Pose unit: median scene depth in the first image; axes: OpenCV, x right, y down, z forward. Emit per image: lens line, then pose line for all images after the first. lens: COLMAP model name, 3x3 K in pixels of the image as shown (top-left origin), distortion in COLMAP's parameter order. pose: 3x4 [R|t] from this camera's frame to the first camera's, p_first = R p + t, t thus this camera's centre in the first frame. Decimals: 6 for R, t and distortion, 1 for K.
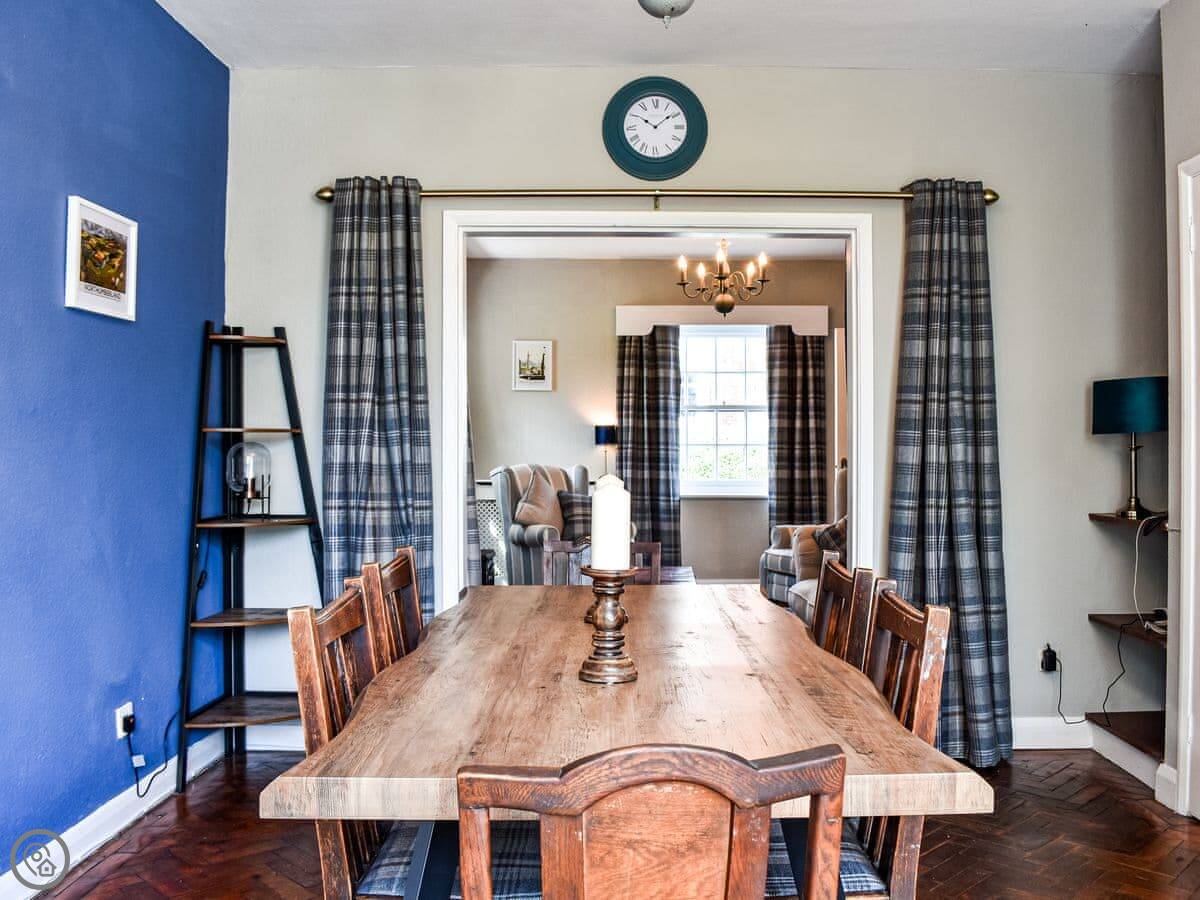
lens RADIAL K [[2316.7, 0, 600.0], [0, 2316.7, 450.0], [0, 0, 1]] dist [-0.271693, -0.101389]
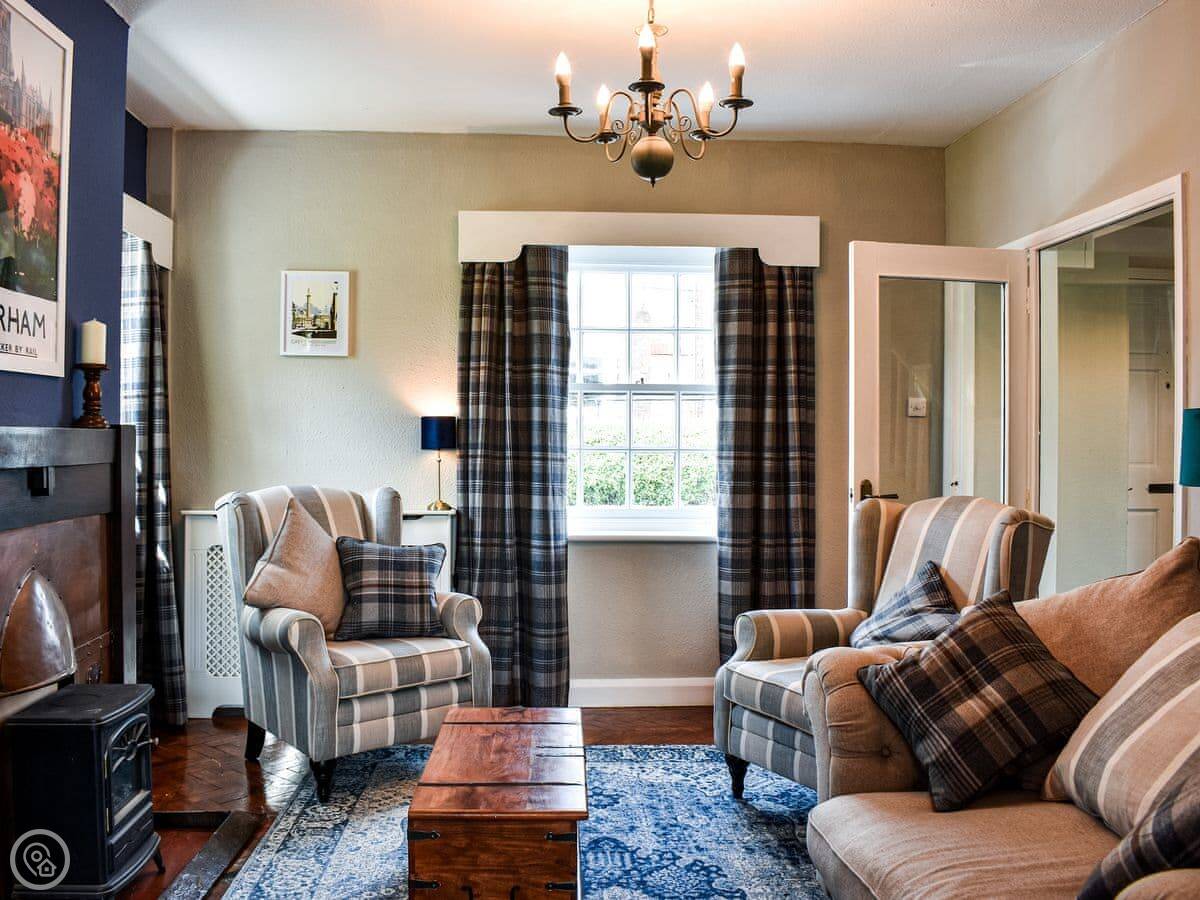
lens RADIAL K [[2316.7, 0, 600.0], [0, 2316.7, 450.0], [0, 0, 1]] dist [-0.271693, -0.101389]
pose [[0.999168, 0.005458, 0.040418, 0.019203], [-0.005644, 0.999974, 0.004509, -0.005092], [-0.040392, -0.004733, 0.999173, 0.417078]]
